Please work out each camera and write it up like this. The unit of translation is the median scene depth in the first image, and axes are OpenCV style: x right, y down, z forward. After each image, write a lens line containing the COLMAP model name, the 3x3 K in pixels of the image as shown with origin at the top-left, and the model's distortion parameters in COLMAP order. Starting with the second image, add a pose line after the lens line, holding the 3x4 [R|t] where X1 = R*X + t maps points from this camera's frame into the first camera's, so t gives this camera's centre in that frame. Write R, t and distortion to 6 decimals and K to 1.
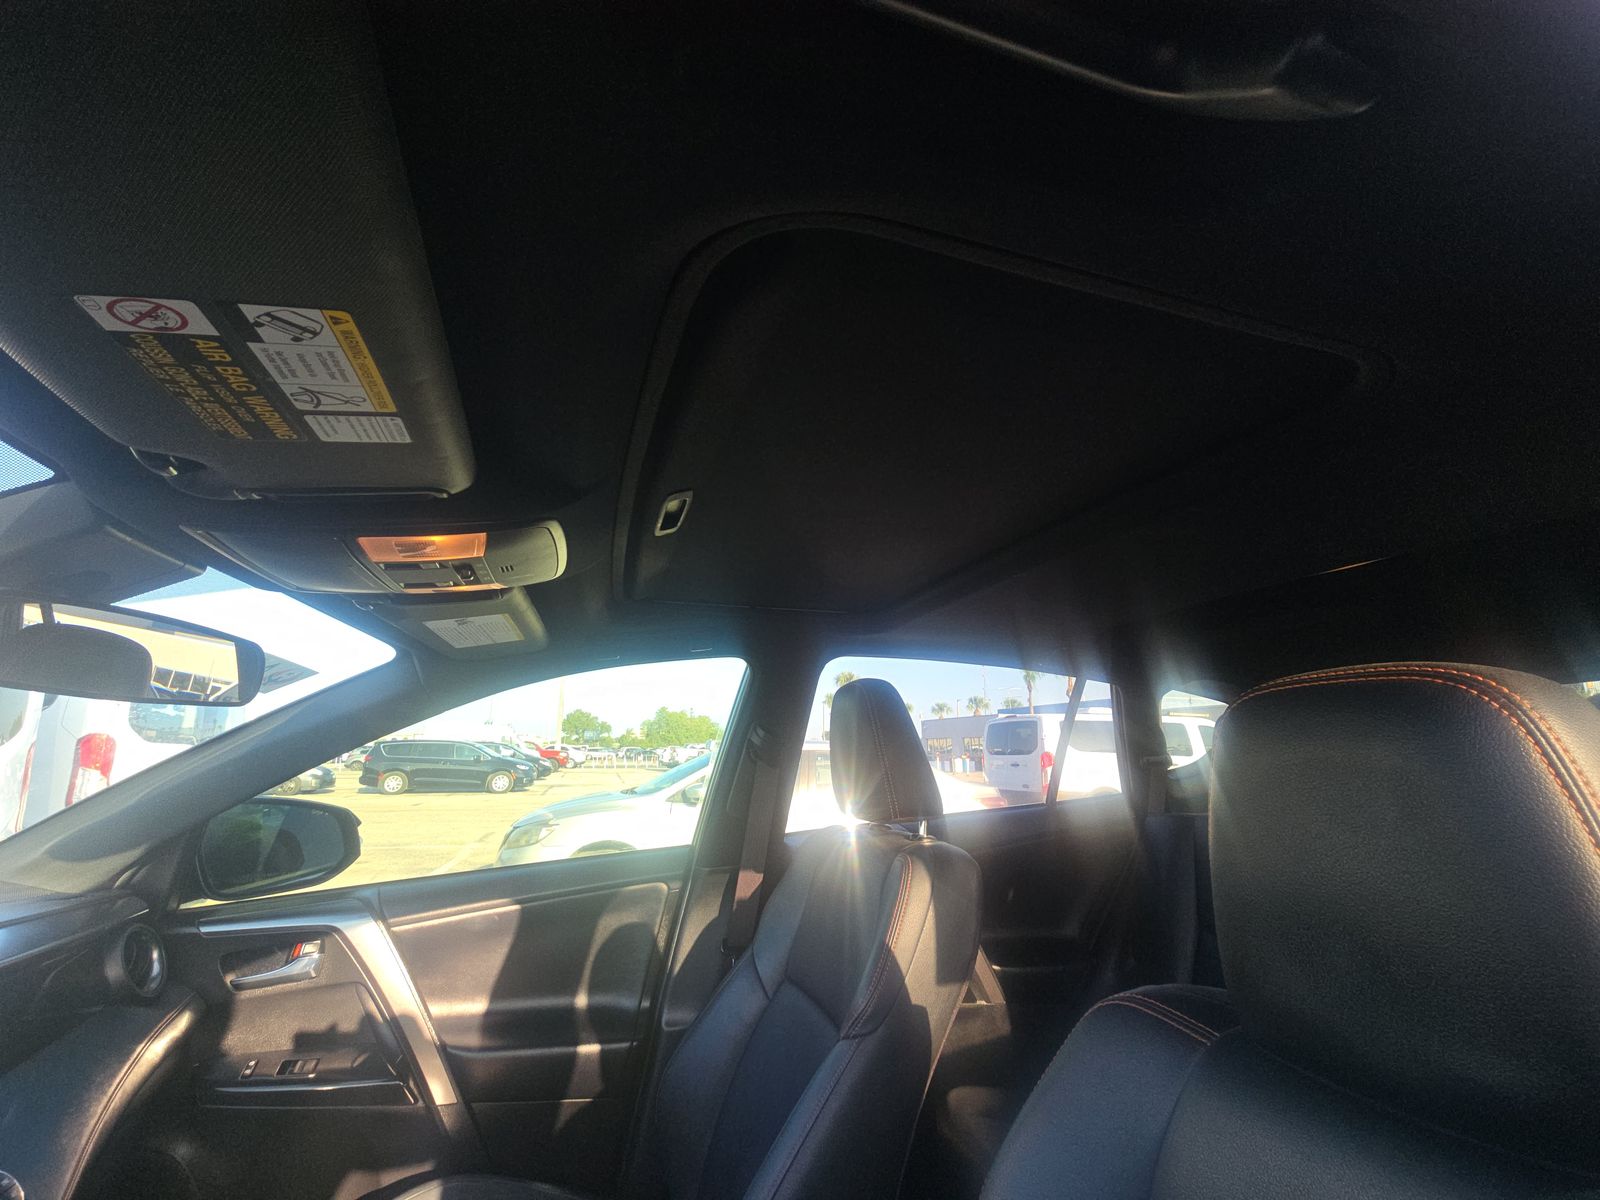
lens RADIAL K [[647.2, 0, 800.5], [0, 647.2, 602.9], [0, 0, 1]] dist [0.008335, -0.006485]
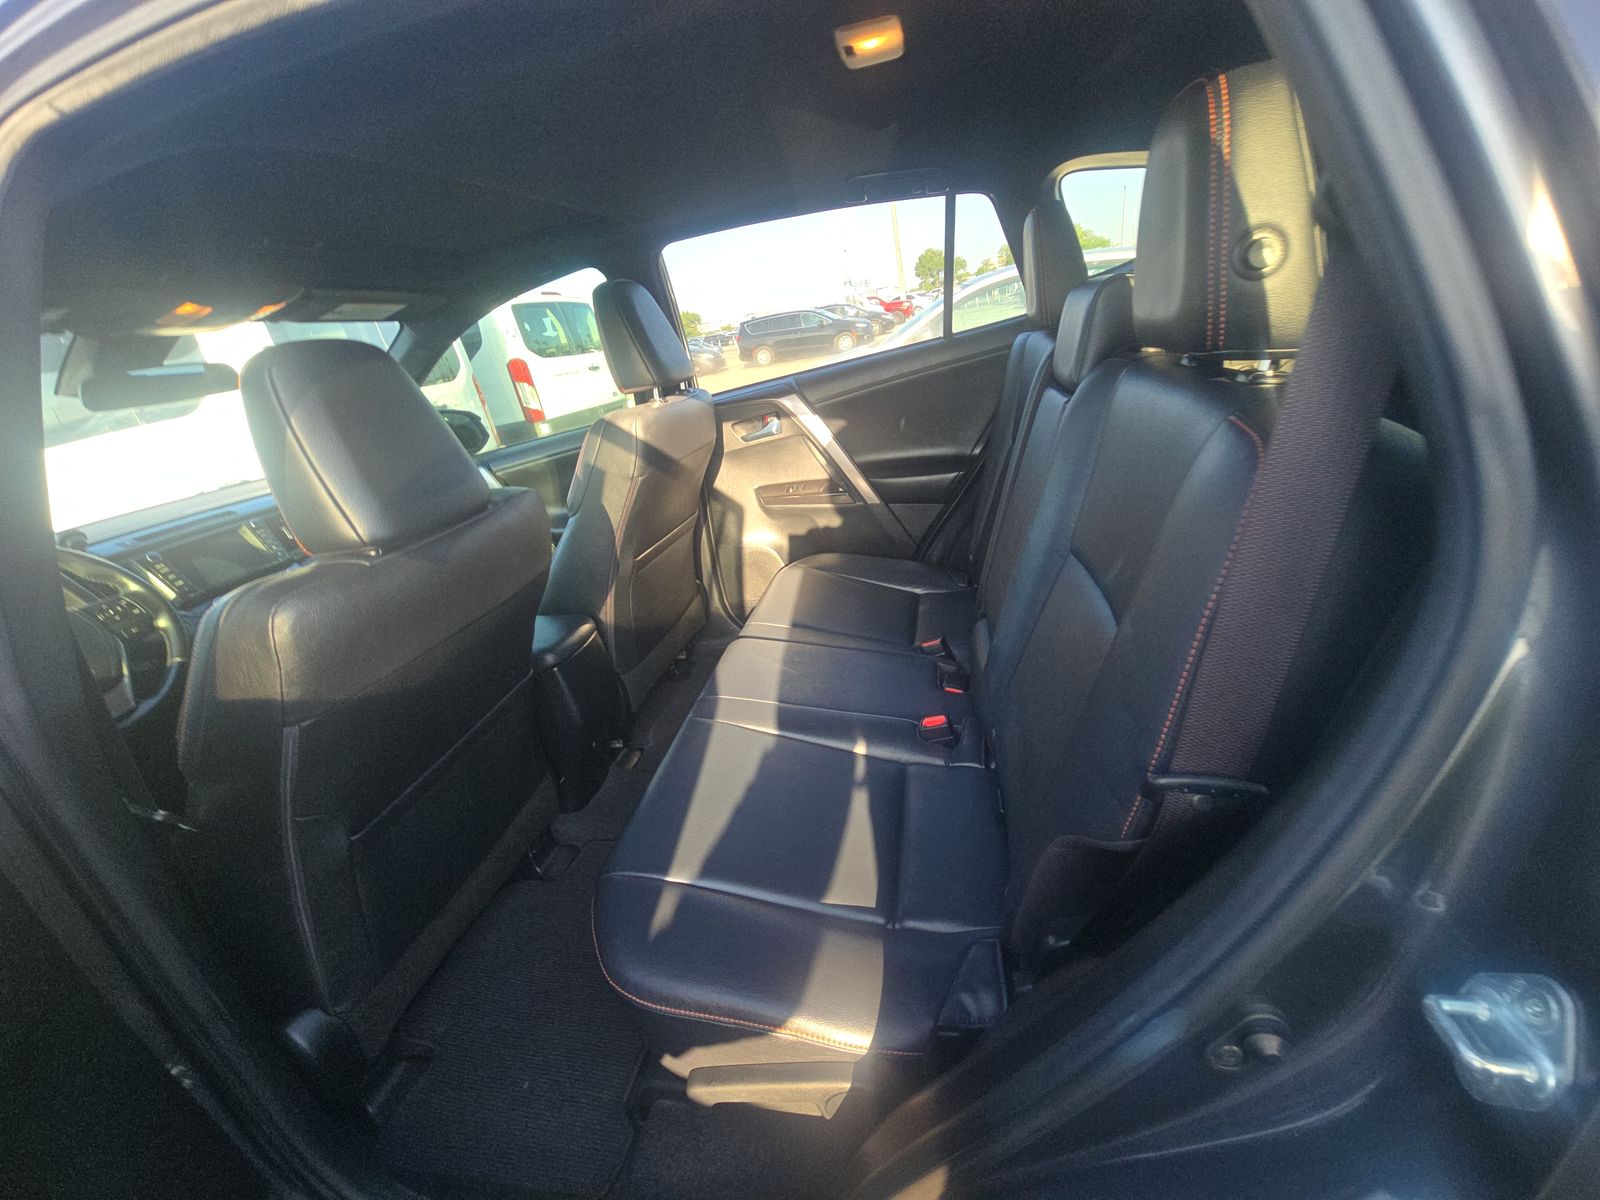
lens RADIAL K [[647.2, 0, 791.2], [0, 647.2, 604.8], [0, 0, 1]] dist [0.008335, -0.006485]
pose [[0.845502, 0.073386, -0.528906, 0.876483], [0.276338, 0.787420, 0.551006, 0.008351], [0.456907, -0.612033, 0.645485, -0.048635]]
